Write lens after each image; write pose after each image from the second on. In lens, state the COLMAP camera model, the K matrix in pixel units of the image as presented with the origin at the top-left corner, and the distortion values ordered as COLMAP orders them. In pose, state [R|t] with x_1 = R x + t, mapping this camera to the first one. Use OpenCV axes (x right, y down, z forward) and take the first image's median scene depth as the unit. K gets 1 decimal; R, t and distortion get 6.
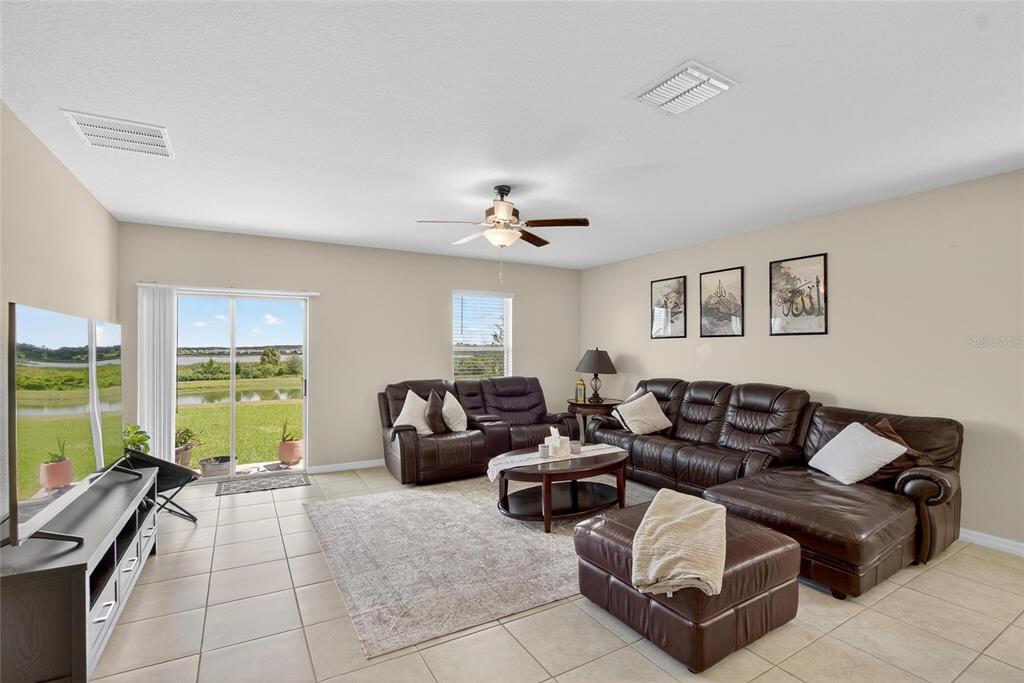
lens RADIAL K [[464.6, 0, 503.7], [0, 464.6, 340.8], [0, 0, 1]] dist [-0.002475, -0.000035]
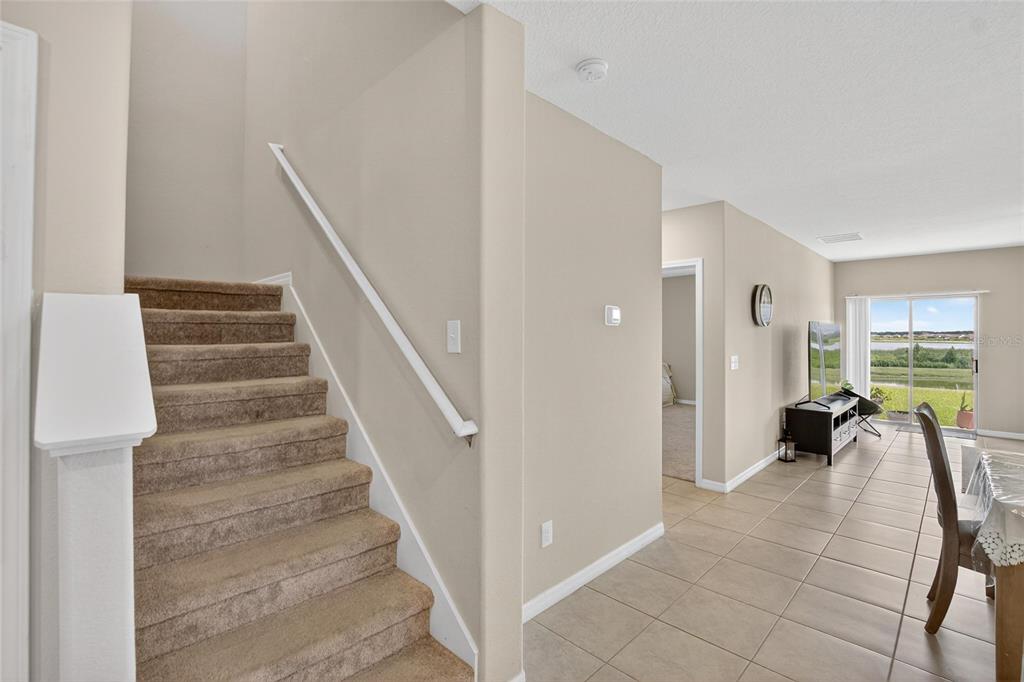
lens RADIAL K [[464.6, 0, 503.7], [0, 464.6, 340.3], [0, 0, 1]] dist [-0.002475, -0.000035]
pose [[0.274237, 0.012649, -0.961579, 0.462530], [0.018596, 0.999657, 0.018453, -0.016147], [0.961482, -0.022942, 0.273908, -0.621066]]
